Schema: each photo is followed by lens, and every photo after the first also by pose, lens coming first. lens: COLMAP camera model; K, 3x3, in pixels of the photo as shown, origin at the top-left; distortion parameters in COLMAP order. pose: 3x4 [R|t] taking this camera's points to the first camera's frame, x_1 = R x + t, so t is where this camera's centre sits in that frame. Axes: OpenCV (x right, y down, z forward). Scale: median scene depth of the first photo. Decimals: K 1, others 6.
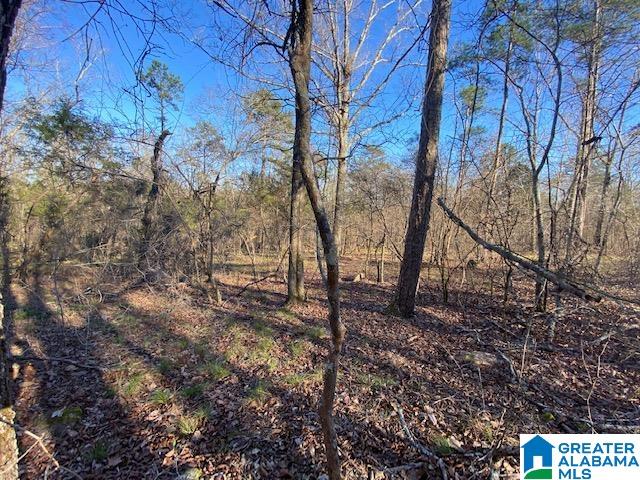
lens RADIAL K [[256.1, 0, 317.7], [0, 256.1, 239.7], [0, 0, 1]] dist [0.022897, -0.022557]
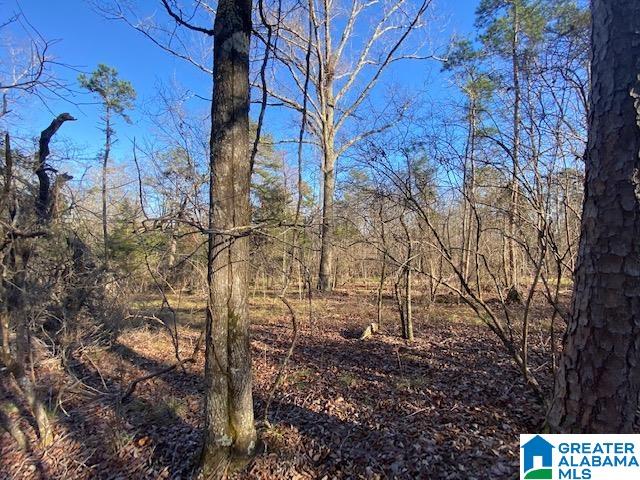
lens RADIAL K [[256.1, 0, 317.7], [0, 256.1, 239.7], [0, 0, 1]] dist [0.022897, -0.022557]
pose [[0.997930, -0.035227, 0.053812, 0.008480], [0.041361, 0.992212, -0.117493, 0.000770], [-0.049254, 0.119475, 0.991615, 0.226098]]
